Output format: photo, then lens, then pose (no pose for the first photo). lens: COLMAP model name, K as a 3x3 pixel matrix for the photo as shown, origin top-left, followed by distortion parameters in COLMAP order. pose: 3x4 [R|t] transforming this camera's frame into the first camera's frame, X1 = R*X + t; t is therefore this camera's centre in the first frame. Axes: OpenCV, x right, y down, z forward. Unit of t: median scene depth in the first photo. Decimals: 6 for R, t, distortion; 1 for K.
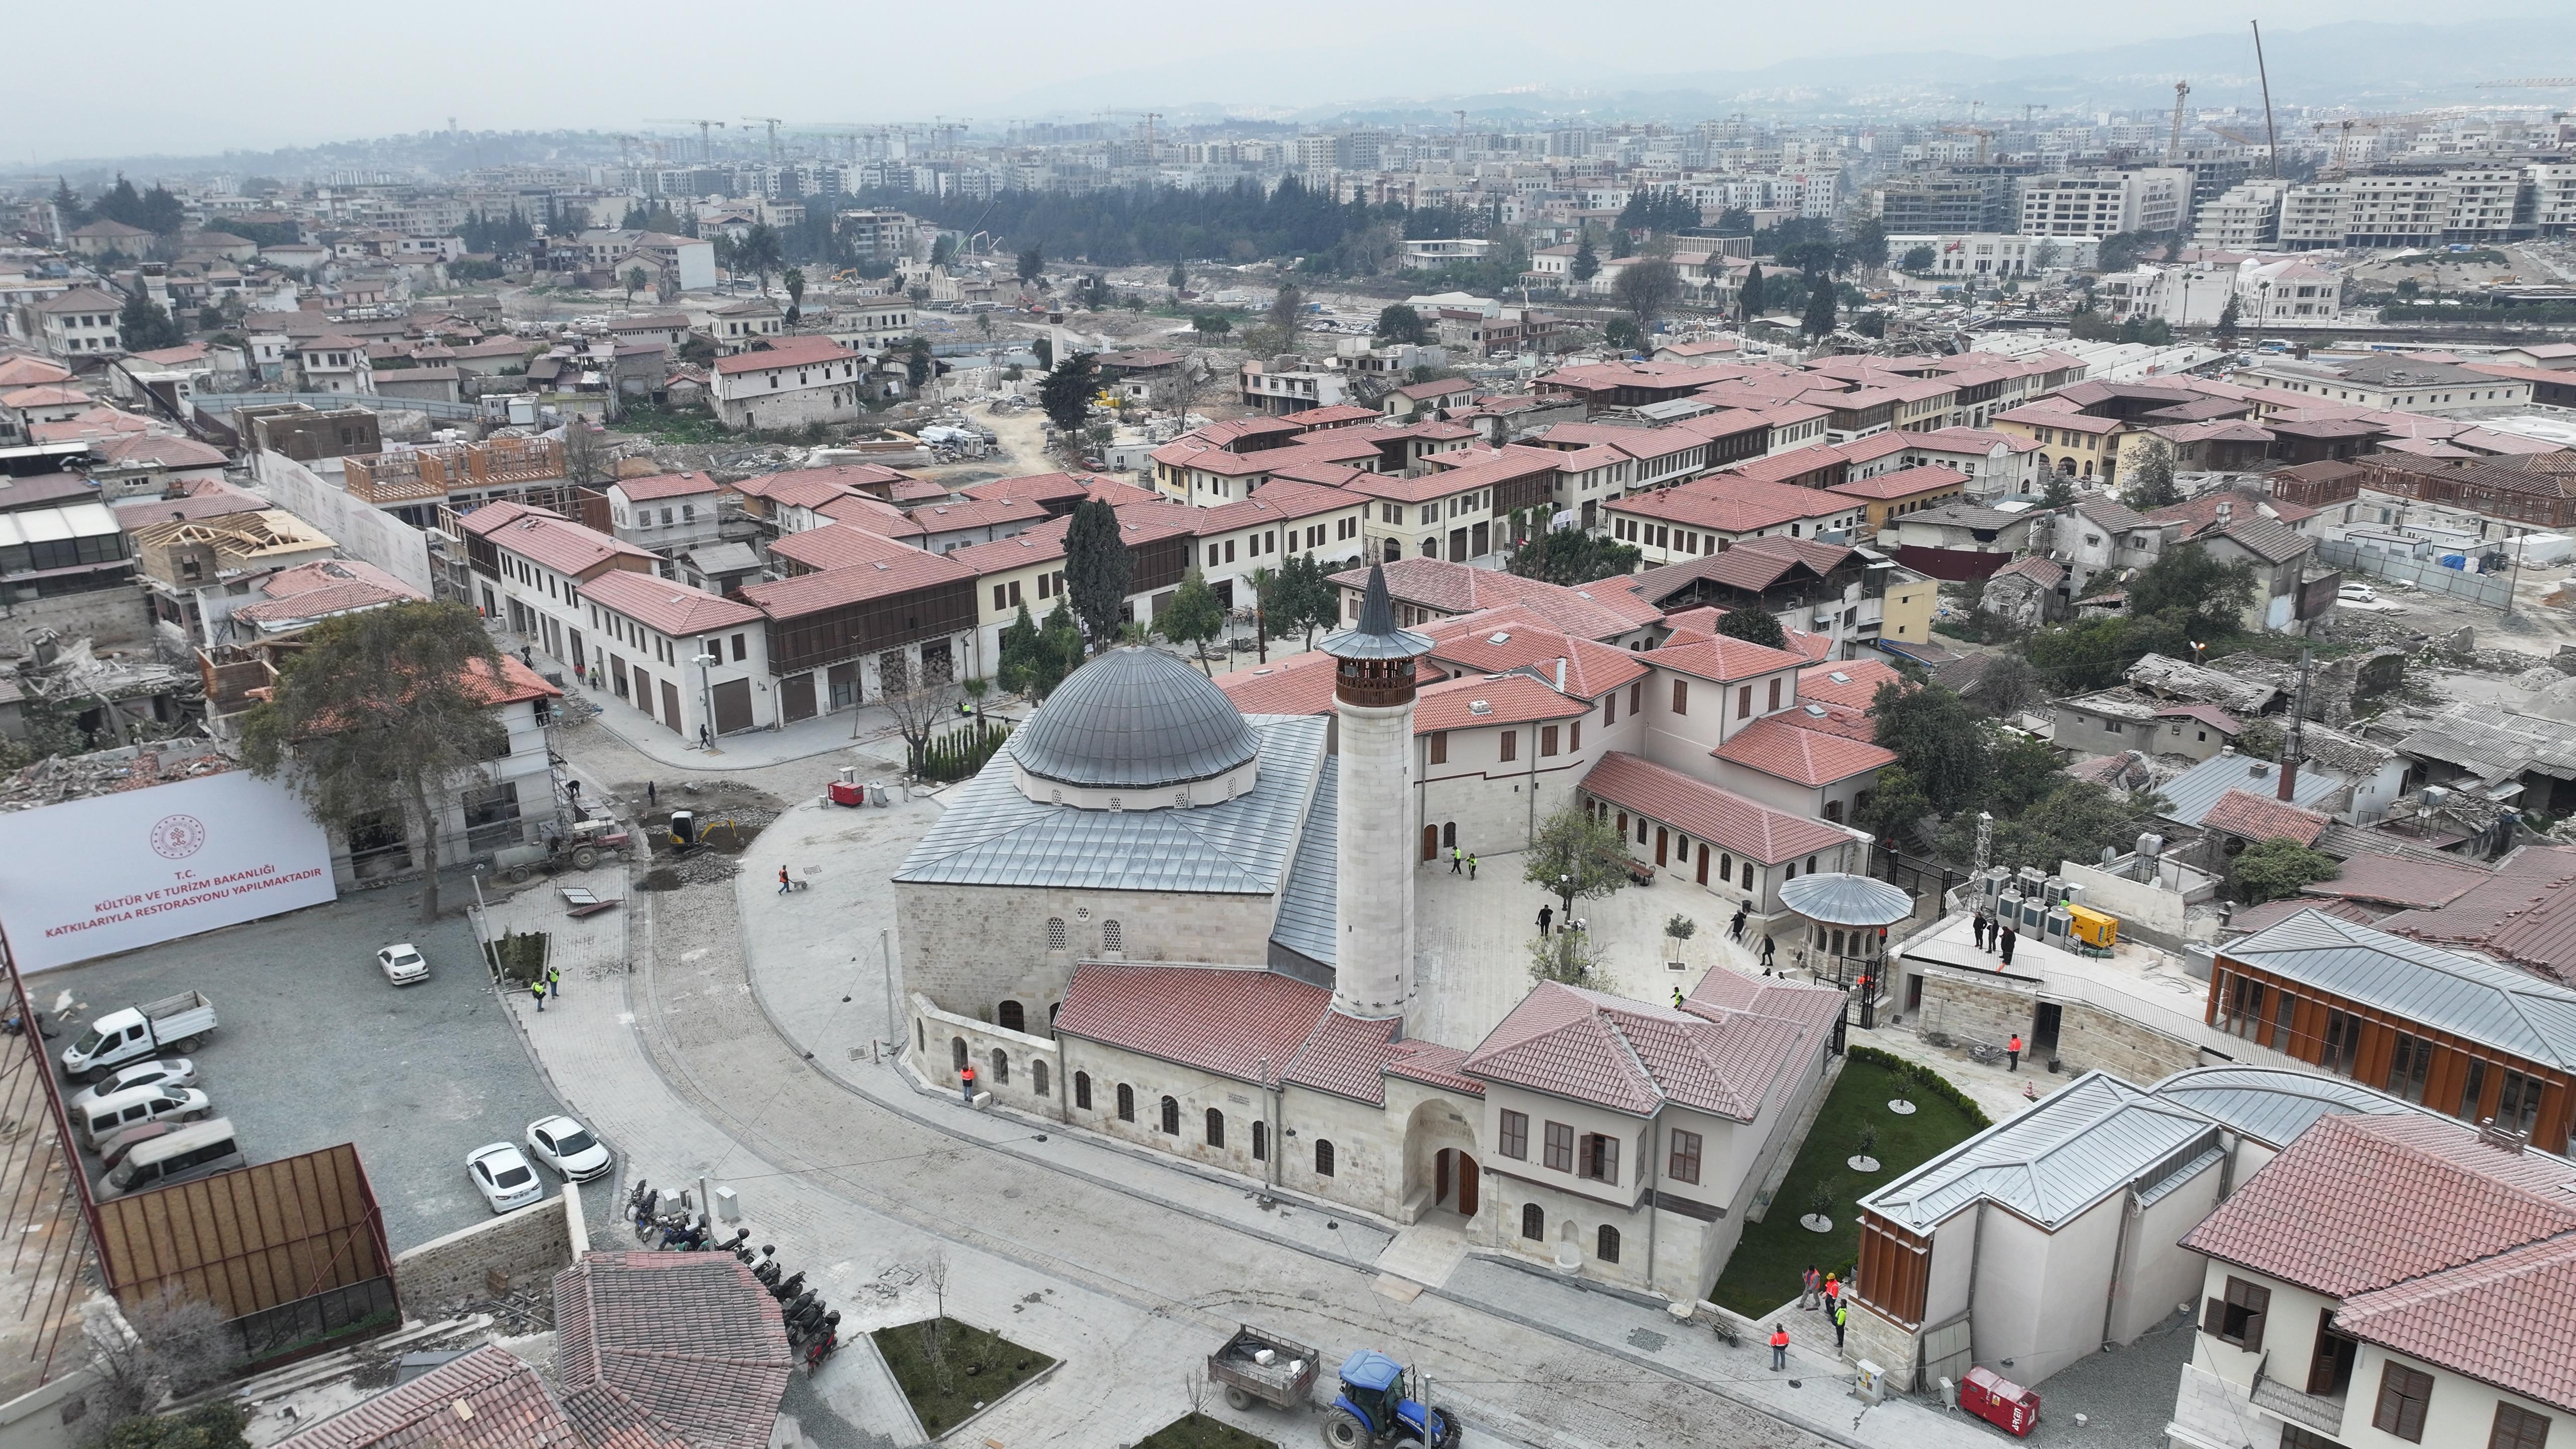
lens RADIAL K [[1801.0, 0, 1303.3], [0, 1801.0, 715.2], [0, 0, 1]] dist [0.006450, 0.006951]
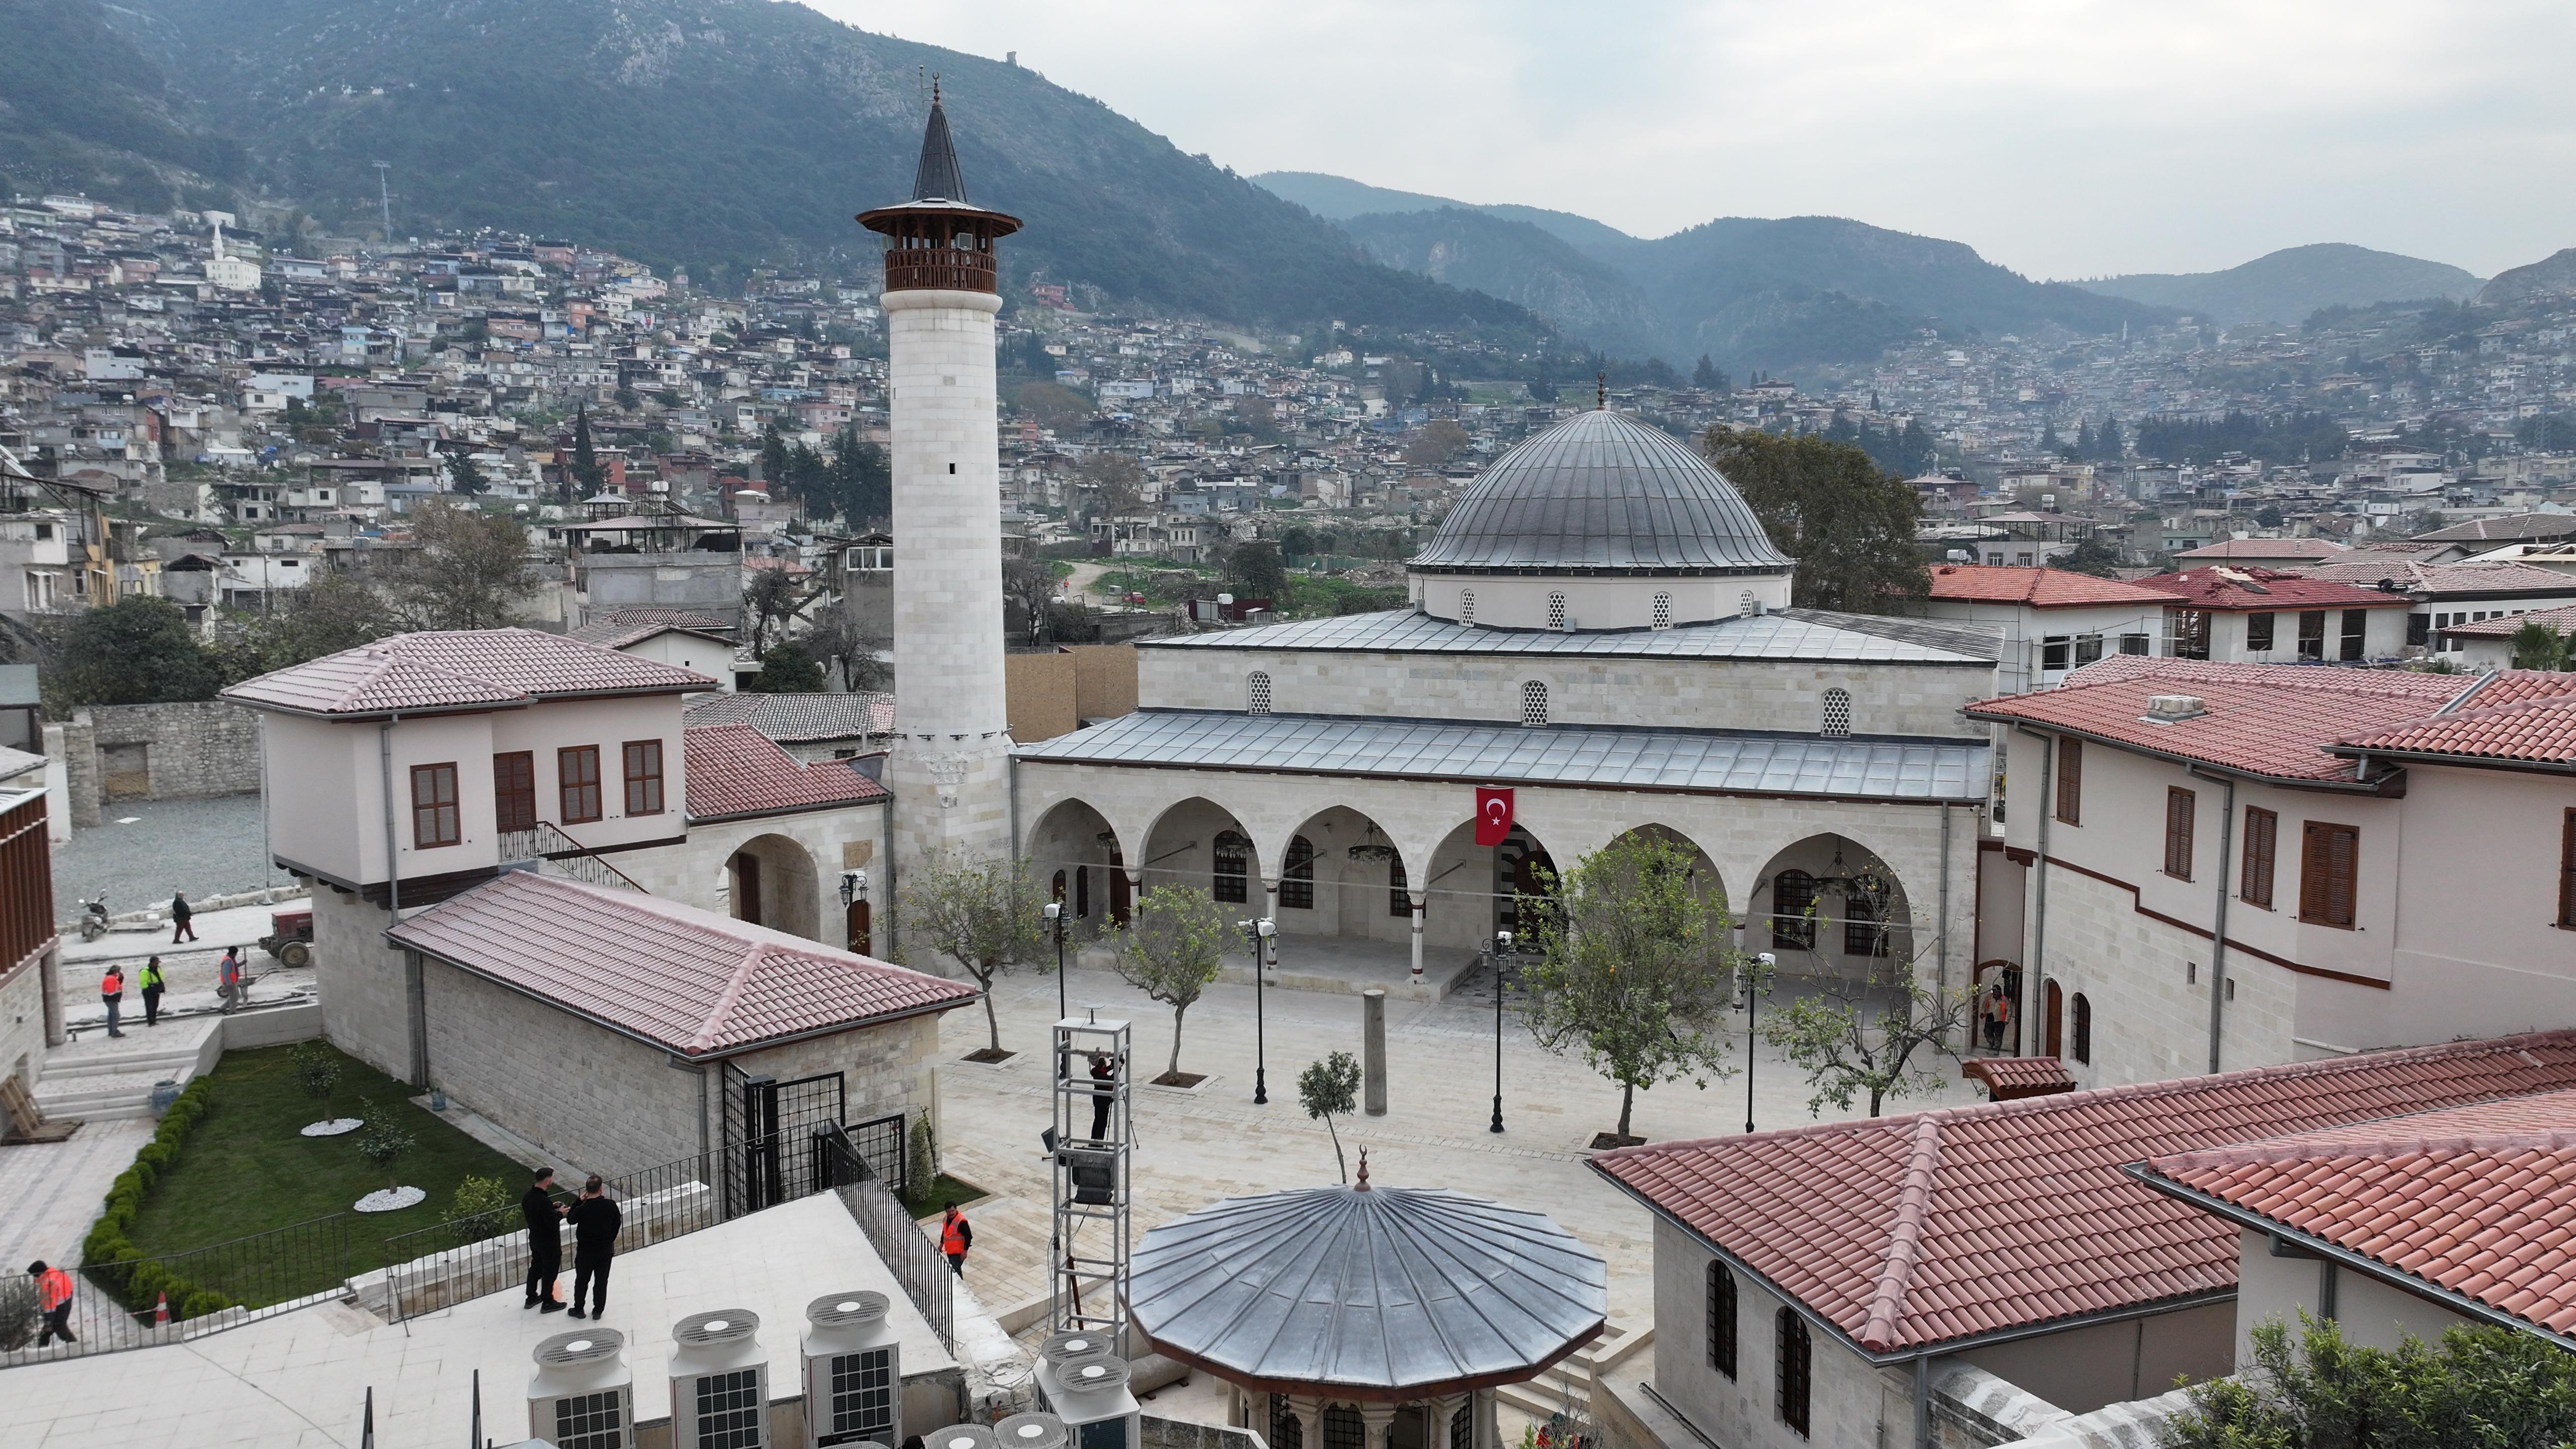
lens RADIAL K [[1802.9, 0, 1299.9], [0, 1802.9, 721.6], [0, 0, 1]] dist [-0.005808, 0.021708]
pose [[-0.280304, 0.104221, -0.954237, 0.301952], [-0.285517, 0.940044, 0.186541, -0.011972], [0.916466, 0.324739, -0.233741, 0.565712]]
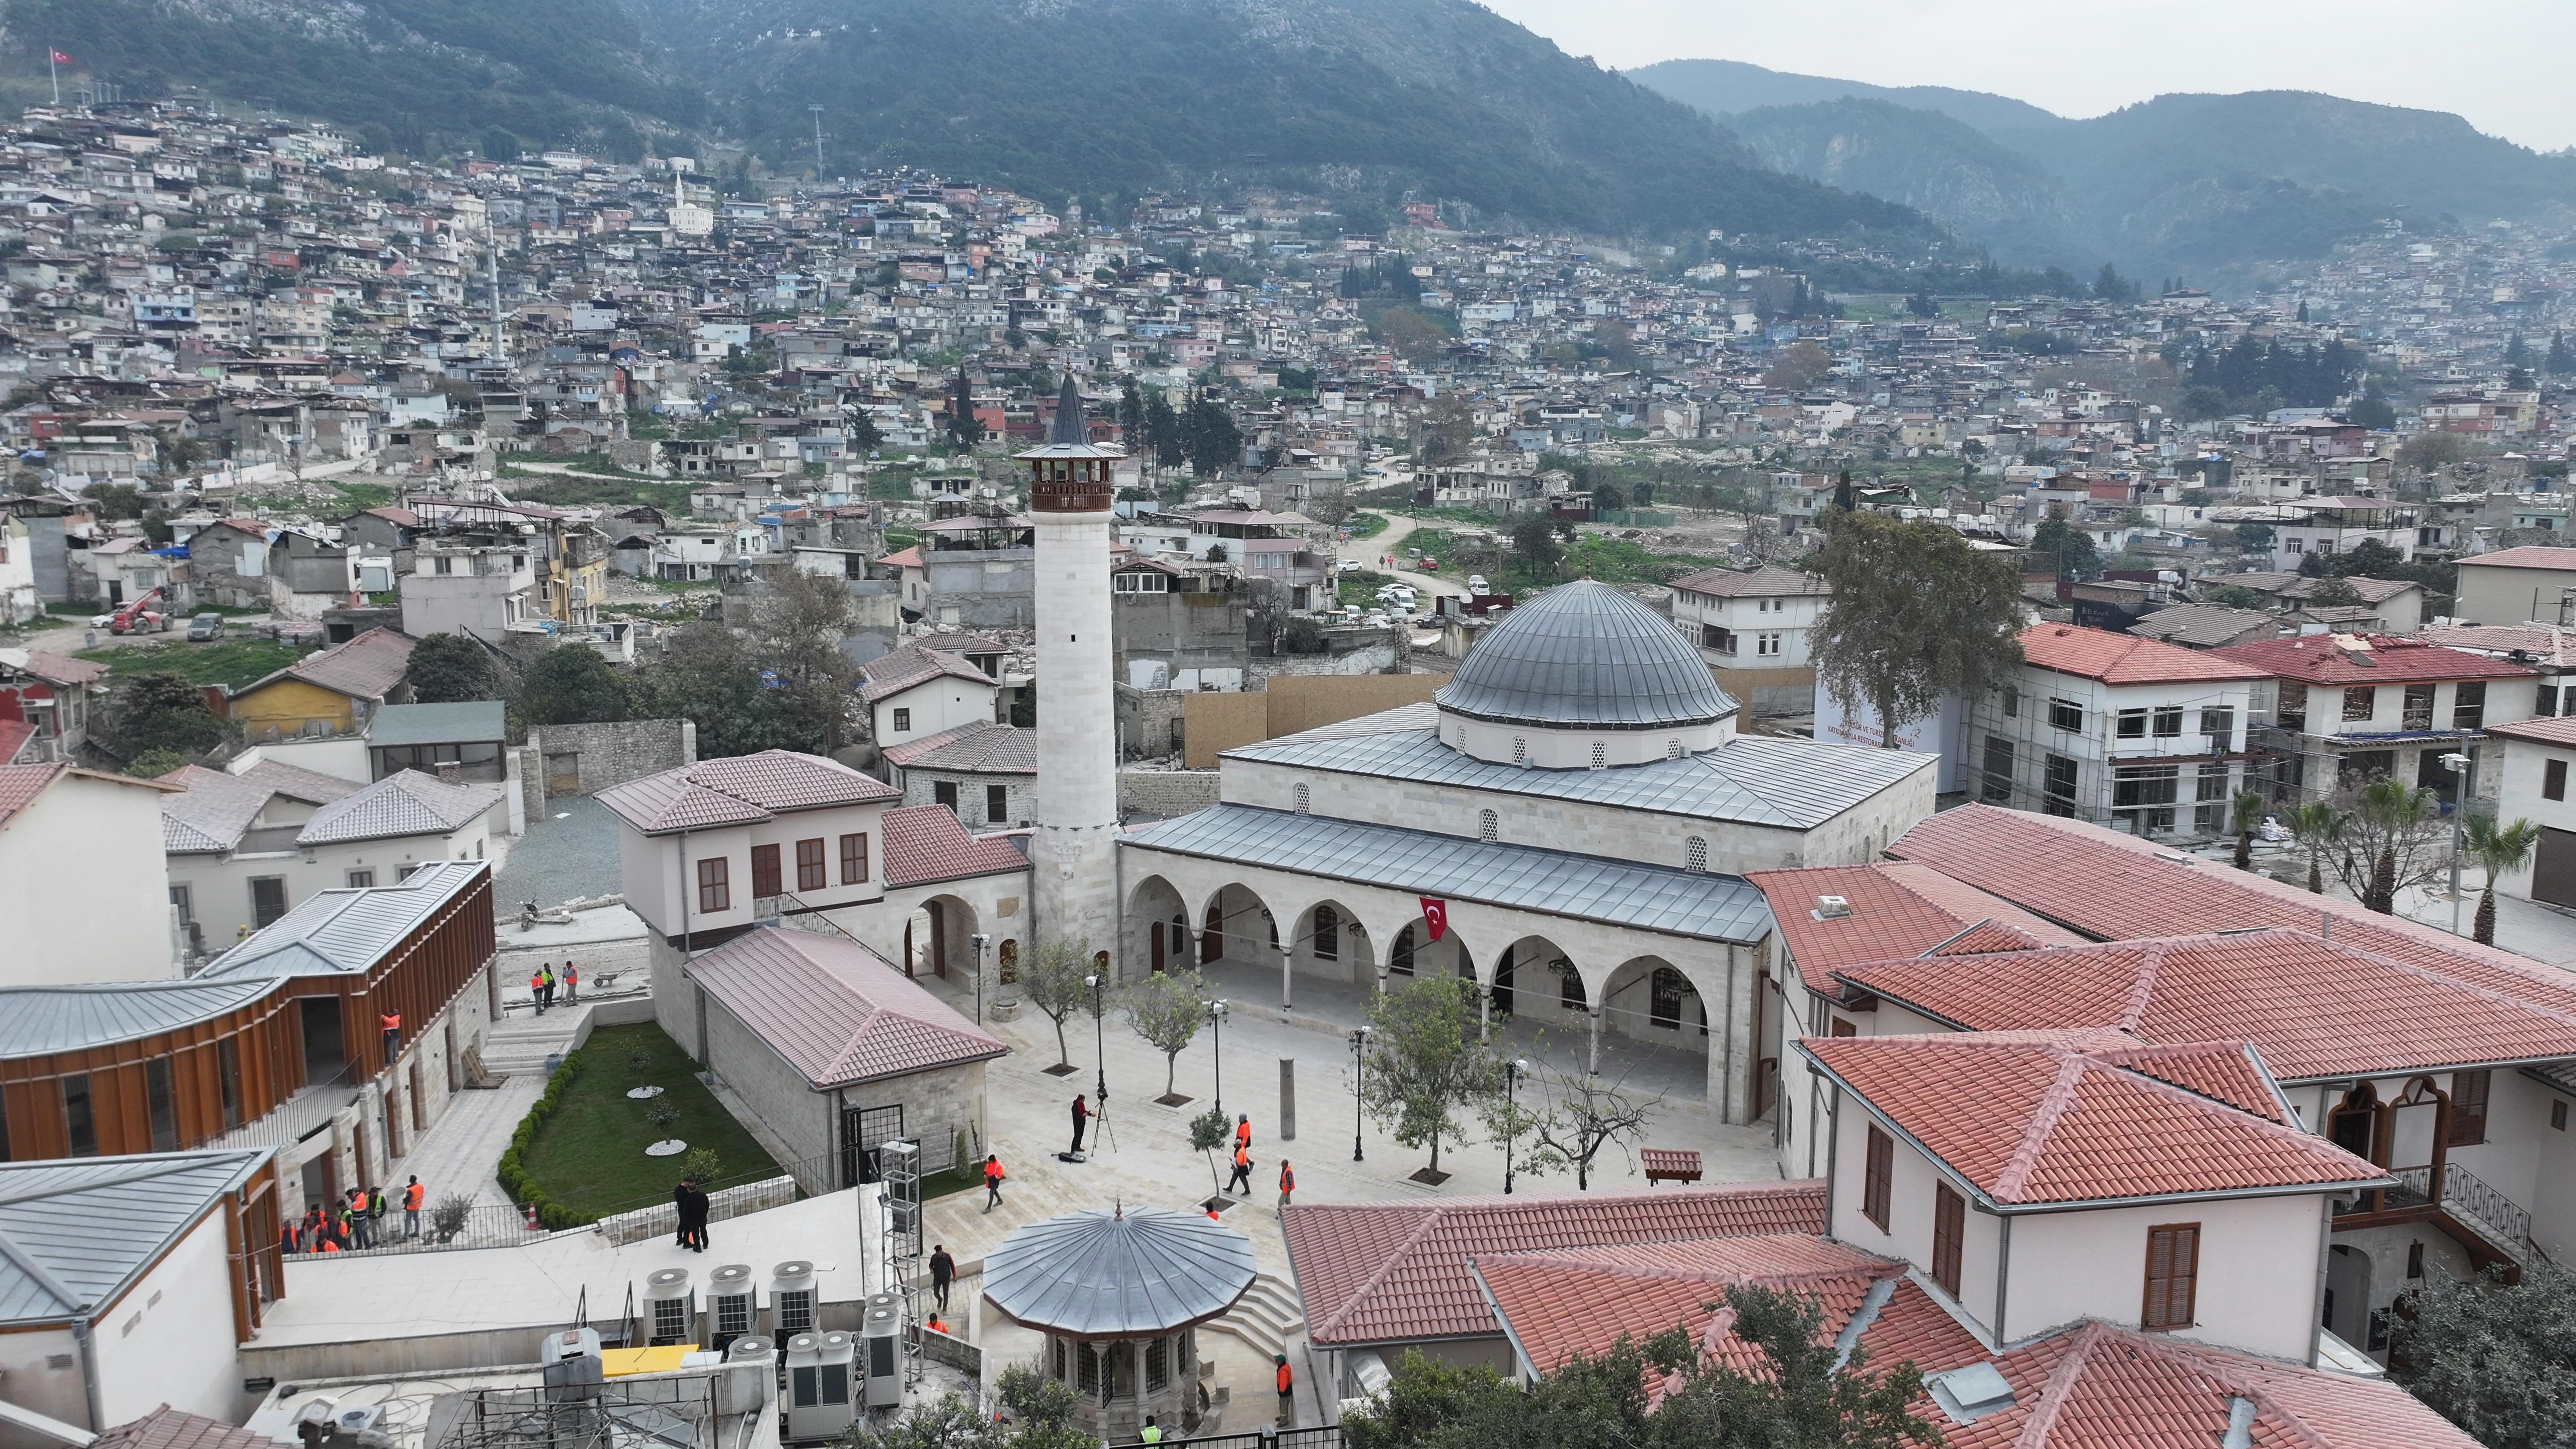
lens RADIAL K [[1801.0, 0, 1303.3], [0, 1801.0, 715.2], [0, 0, 1]] dist [0.006450, 0.006951]
pose [[-0.476777, 0.142415, -0.867411, 0.366866], [-0.264179, 0.917954, 0.295921, -0.100606], [0.838387, 0.370240, -0.400036, 0.647353]]
